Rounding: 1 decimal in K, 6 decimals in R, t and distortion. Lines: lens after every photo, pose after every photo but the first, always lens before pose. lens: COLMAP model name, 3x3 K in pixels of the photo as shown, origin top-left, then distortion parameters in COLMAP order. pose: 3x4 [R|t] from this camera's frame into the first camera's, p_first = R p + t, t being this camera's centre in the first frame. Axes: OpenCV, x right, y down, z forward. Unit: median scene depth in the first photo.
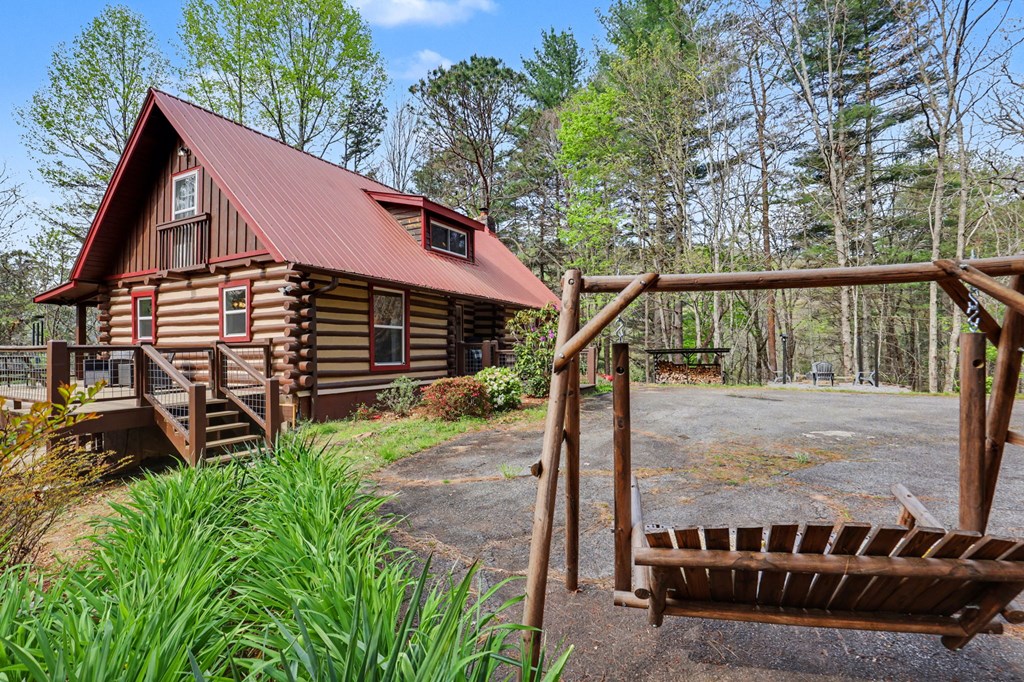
lens RADIAL K [[481.9, 0, 512.0], [0, 481.9, 341.0], [0, 0, 1]] dist [-0.002097, -0.000156]
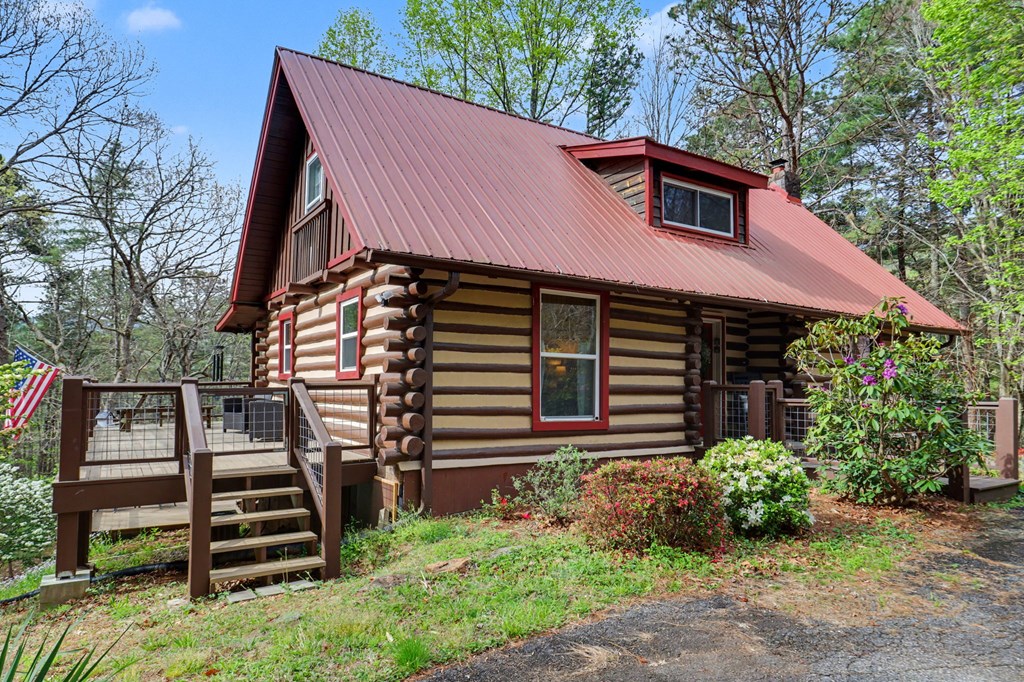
lens RADIAL K [[625.5, 0, 500.9], [0, 625.5, 357.5], [0, 0, 1]] dist [-0.000551, -0.000319]
pose [[0.869819, -0.004904, -0.493347, 0.046353], [-0.008836, 0.999635, -0.025515, -0.006798], [0.493292, 0.026553, 0.869458, 0.279521]]
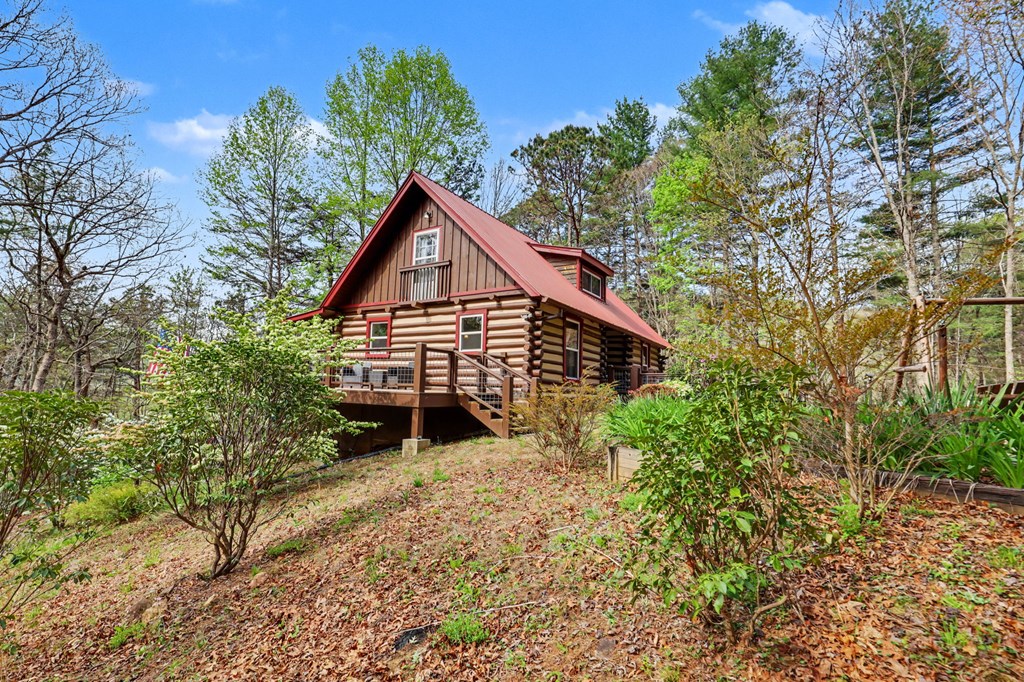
lens RADIAL K [[490.4, 0, 512.0], [0, 490.4, 341.0], [0, 0, 1]] dist [-0.000720, -0.000528]
pose [[0.997579, 0.028768, -0.063319, -0.316461], [-0.034568, 0.995113, -0.092499, 0.071042], [0.060348, 0.094464, 0.993697, -0.292236]]
